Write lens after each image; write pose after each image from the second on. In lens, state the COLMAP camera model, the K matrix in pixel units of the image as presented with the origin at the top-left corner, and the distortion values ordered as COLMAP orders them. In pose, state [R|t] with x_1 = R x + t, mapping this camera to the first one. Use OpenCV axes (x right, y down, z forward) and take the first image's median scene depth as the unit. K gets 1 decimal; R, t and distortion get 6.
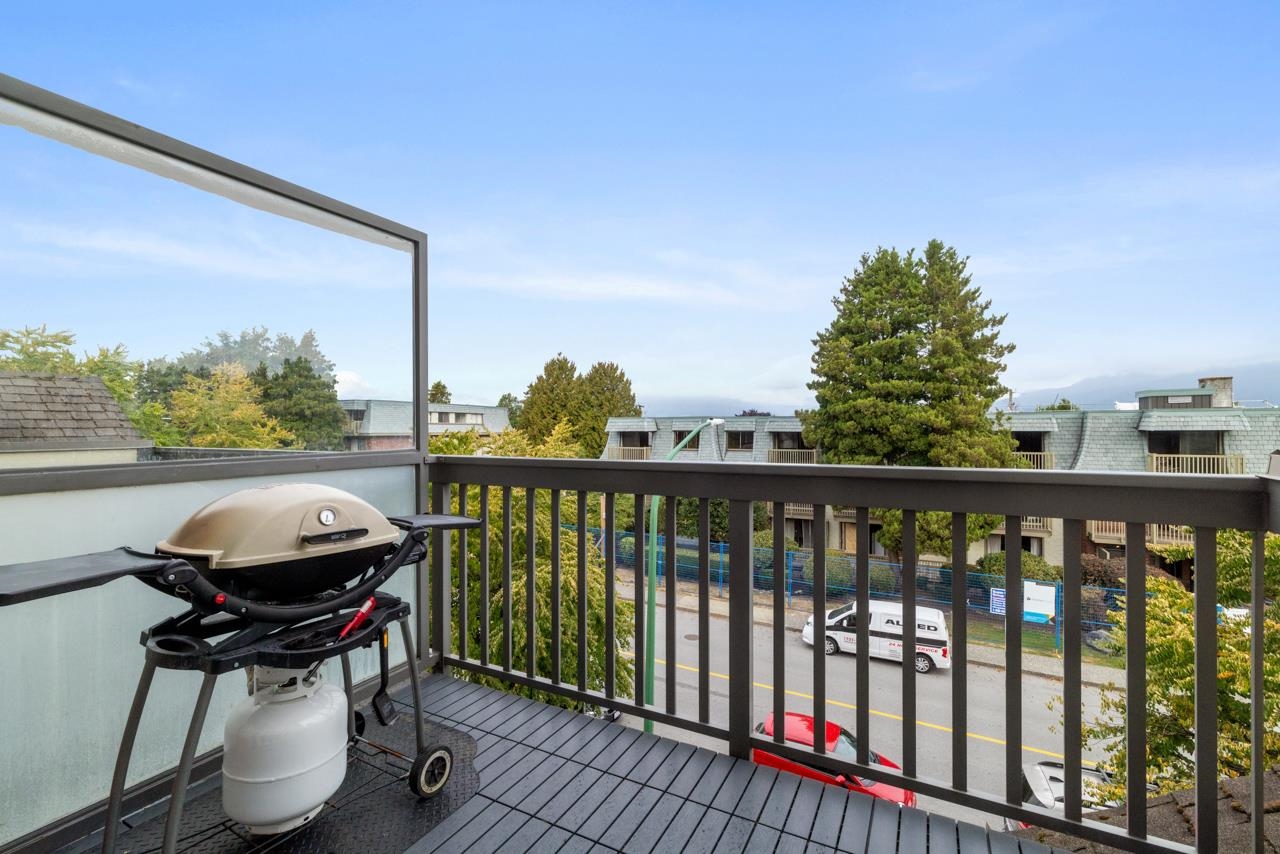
lens RADIAL K [[557.9, 0, 634.2], [0, 557.9, 428.9], [0, 0, 1]] dist [0.001601, 0.000281]
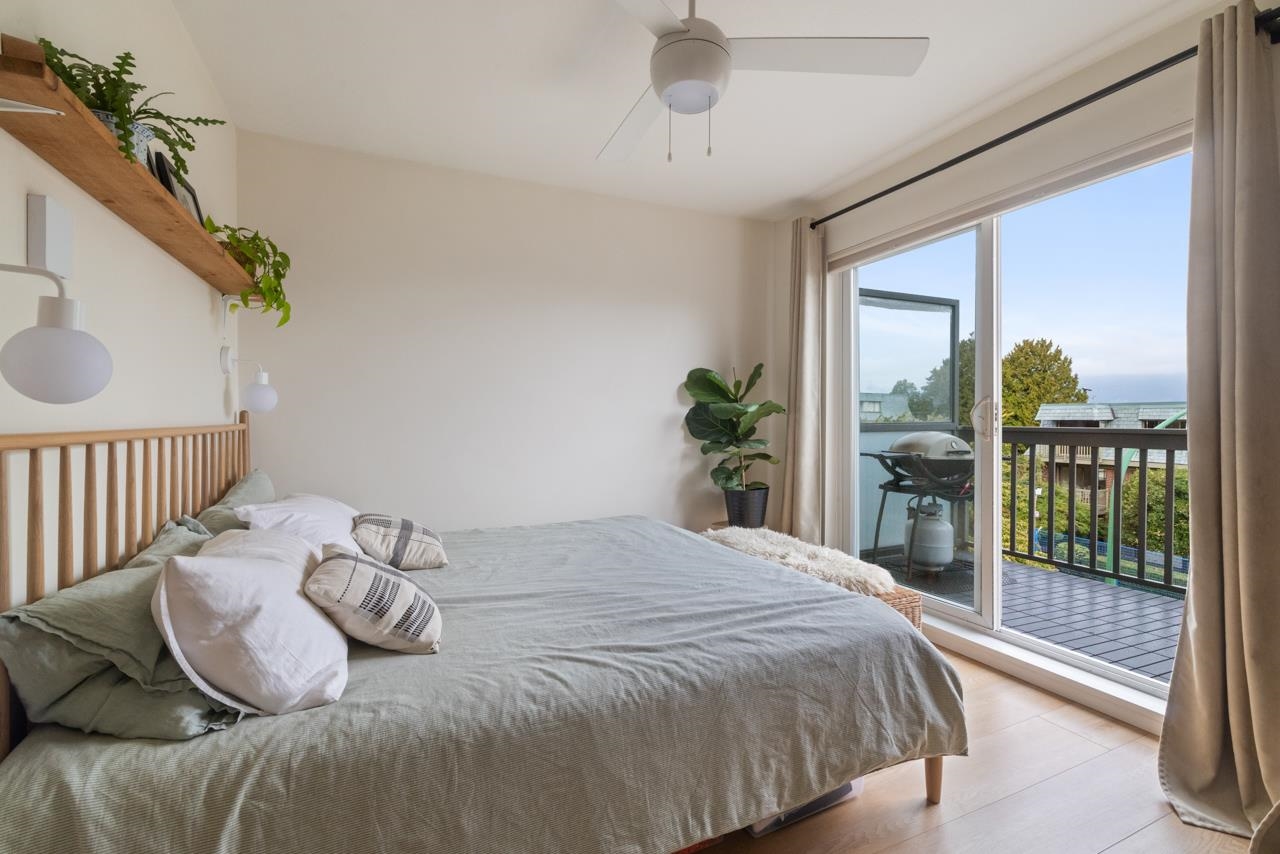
lens RADIAL K [[557.9, 0, 634.2], [0, 557.9, 428.9], [0, 0, 1]] dist [0.001601, 0.000281]
pose [[0.786739, 0.017006, -0.617052, -0.008901], [-0.004273, 0.999747, 0.022104, 0.002294], [0.617272, -0.014754, 0.786612, -0.105861]]
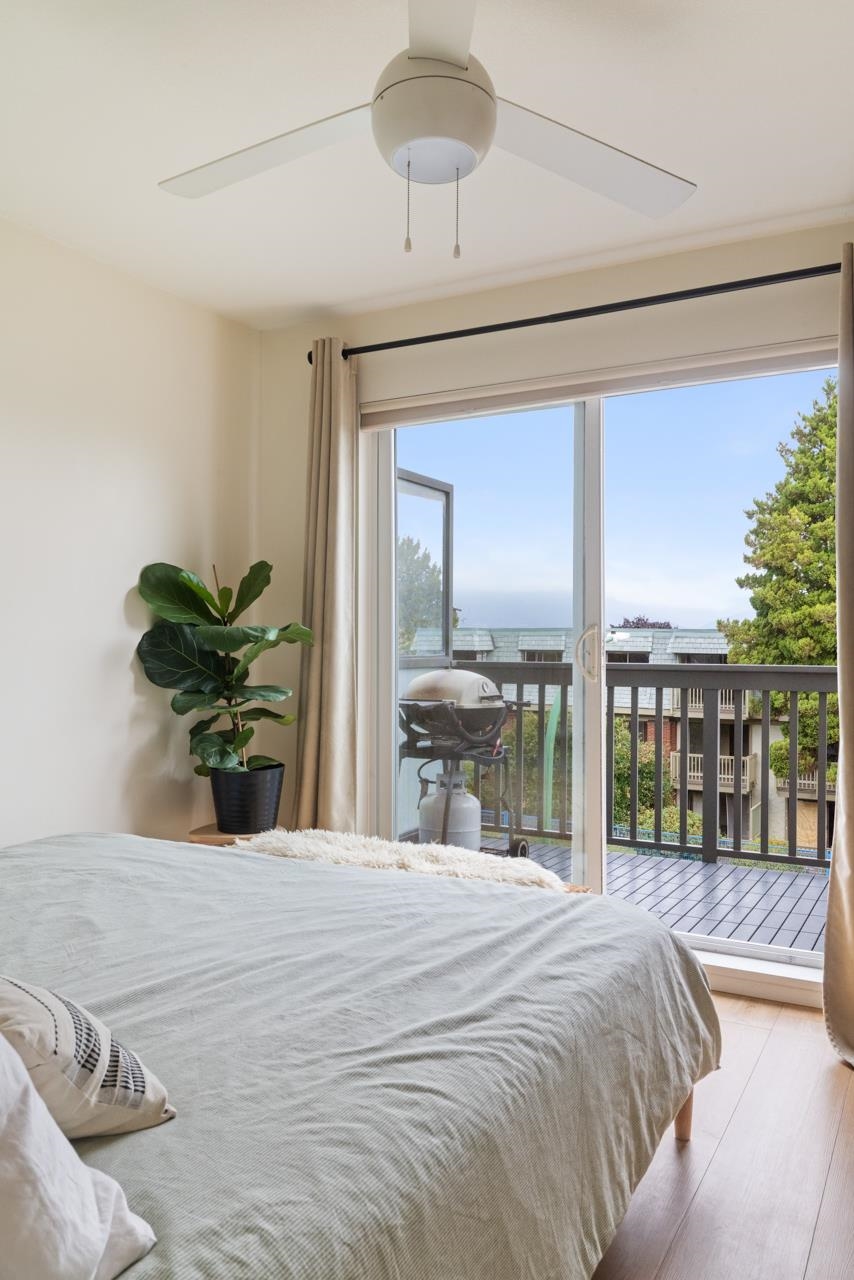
lens RADIAL K [[966.0, 0, 416.0], [0, 966.0, 648.0], [0, 0, 1]] dist [0.027930, -0.046278]
pose [[0.999832, 0.011034, -0.014633, -0.043526], [-0.011026, 0.999939, 0.000678, 0.001798], [0.014639, -0.000517, 0.999893, -0.123045]]
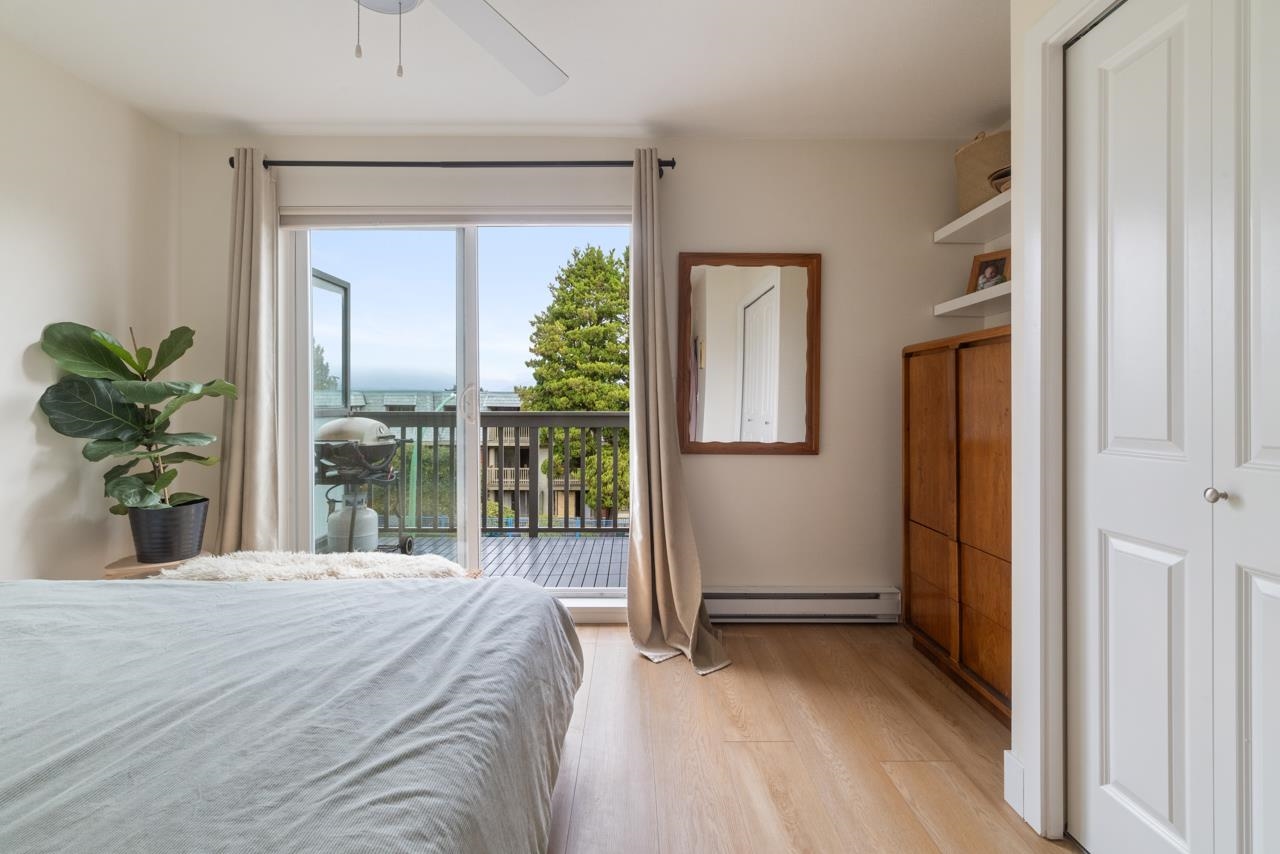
lens RADIAL K [[594.2, 0, 635.7], [0, 594.2, 404.4], [0, 0, 1]] dist [0.000972, 0.000186]
pose [[0.879415, 0.005714, 0.476021, -0.048596], [-0.005251, 0.999984, -0.002302, 0.002593], [-0.476026, -0.000475, 0.879431, -0.108388]]
